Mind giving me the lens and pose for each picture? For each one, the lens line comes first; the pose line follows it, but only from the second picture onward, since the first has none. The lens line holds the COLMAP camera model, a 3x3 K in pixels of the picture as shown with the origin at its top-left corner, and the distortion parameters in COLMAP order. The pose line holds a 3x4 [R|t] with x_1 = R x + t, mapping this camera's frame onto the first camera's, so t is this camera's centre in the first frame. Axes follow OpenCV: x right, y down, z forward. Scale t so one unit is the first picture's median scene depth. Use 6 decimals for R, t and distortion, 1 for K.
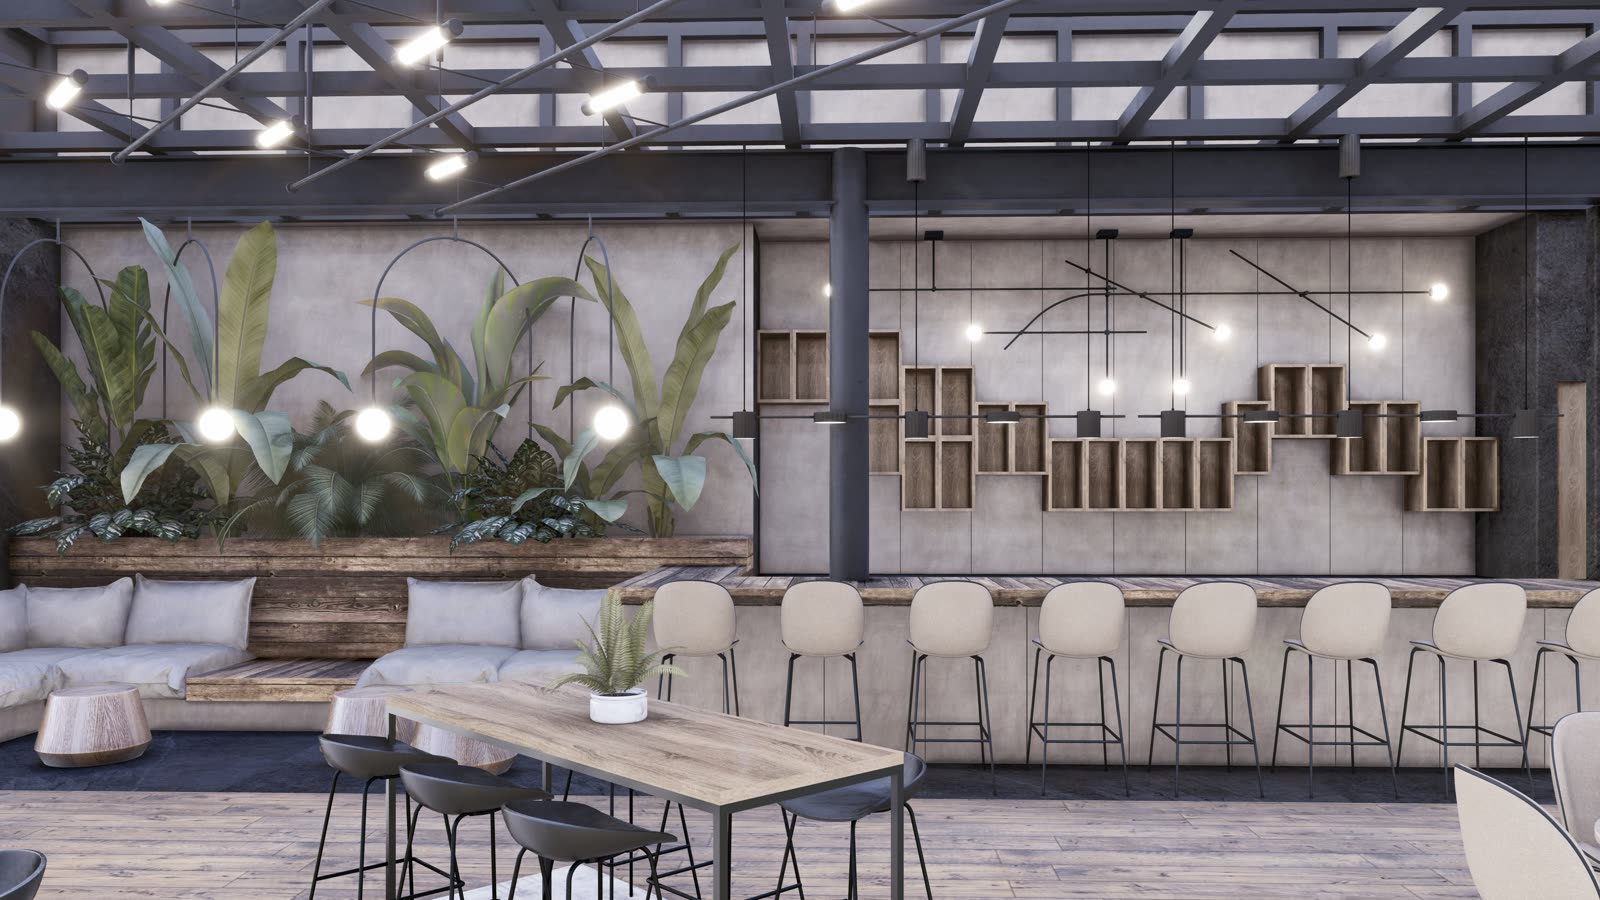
lens RADIAL K [[1209.5, 0, 787.8], [0, 1209.5, 488.7], [0, 0, 1]] dist [-0.001229, 0.001938]
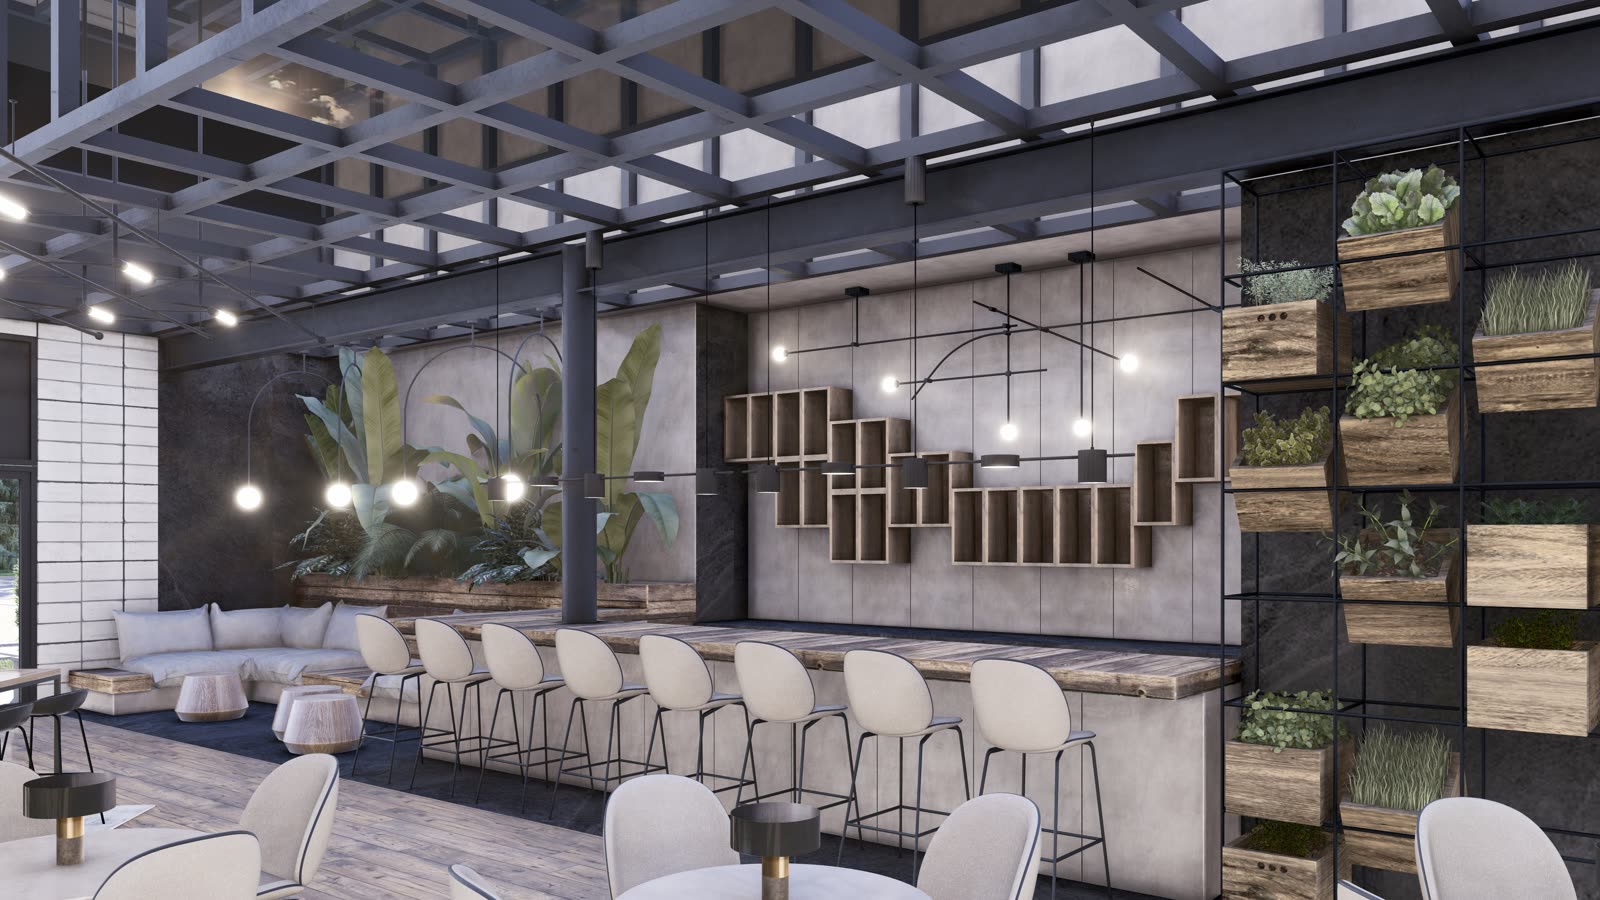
lens RADIAL K [[1209.5, 0, 797.9], [0, 1209.5, 535.5], [0, 0, 1]] dist [-0.001229, 0.001938]
pose [[0.805564, -0.000609, -0.592509, 0.743548], [0.001560, 0.999998, 0.001093, -0.006538], [0.592507, -0.001805, 0.805563, 0.167014]]
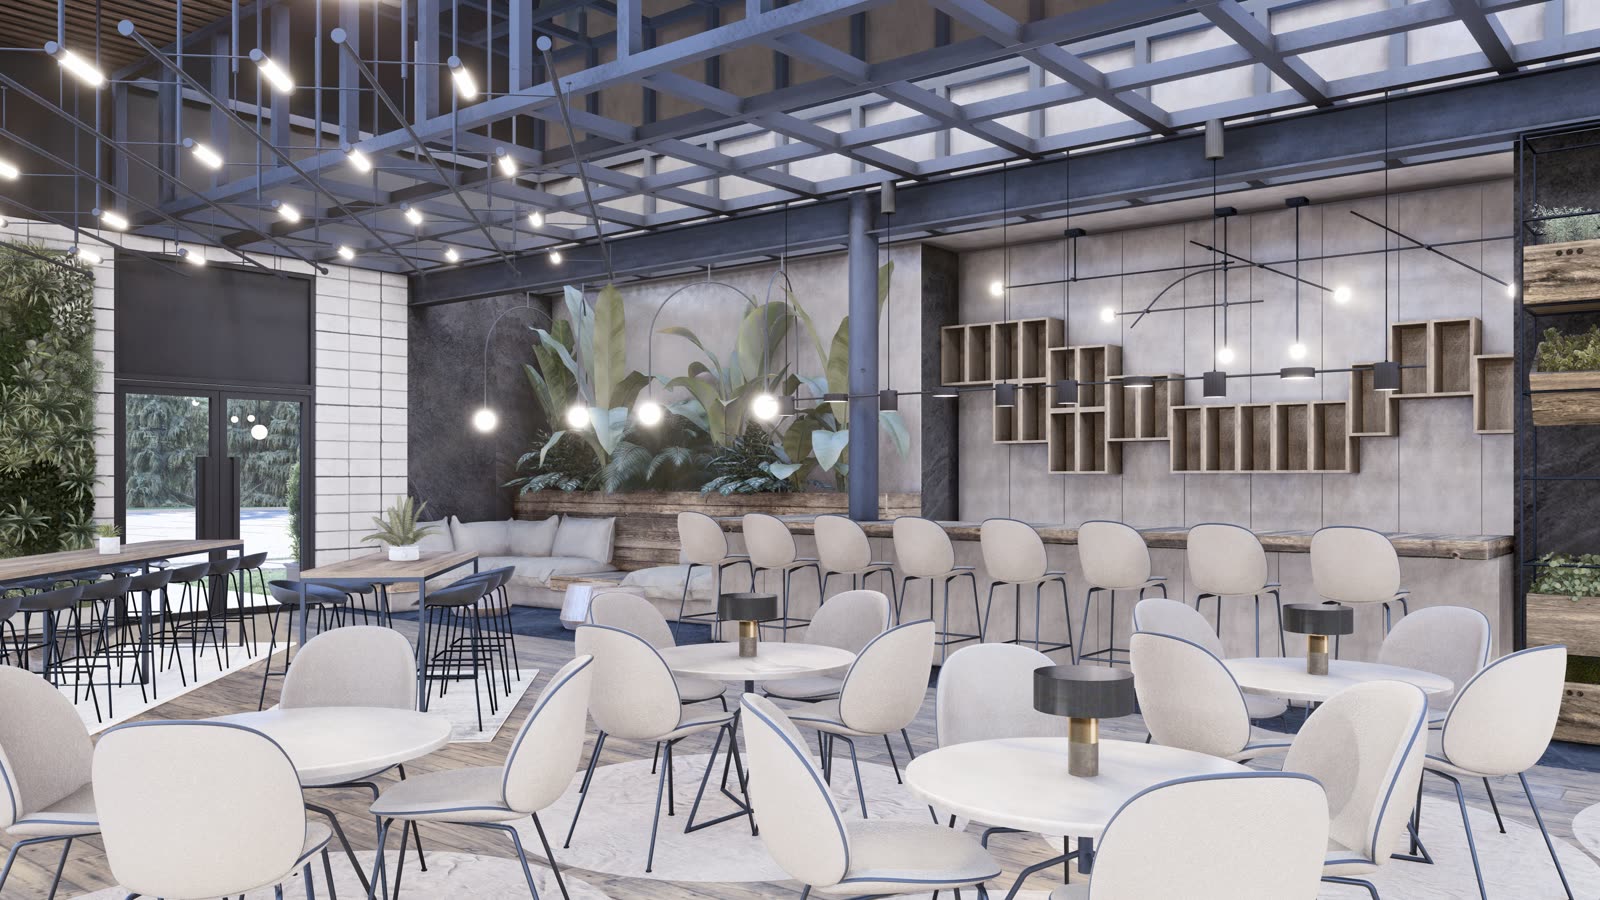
lens RADIAL K [[1209.5, 0, 797.6], [0, 1209.5, 477.5], [0, 0, 1]] dist [-0.001229, 0.001938]
pose [[0.799514, -0.000629, -0.600646, 0.651877], [0.002003, 0.999997, 0.001619, 0.021627], [0.600643, -0.002497, 0.799513, -0.078912]]
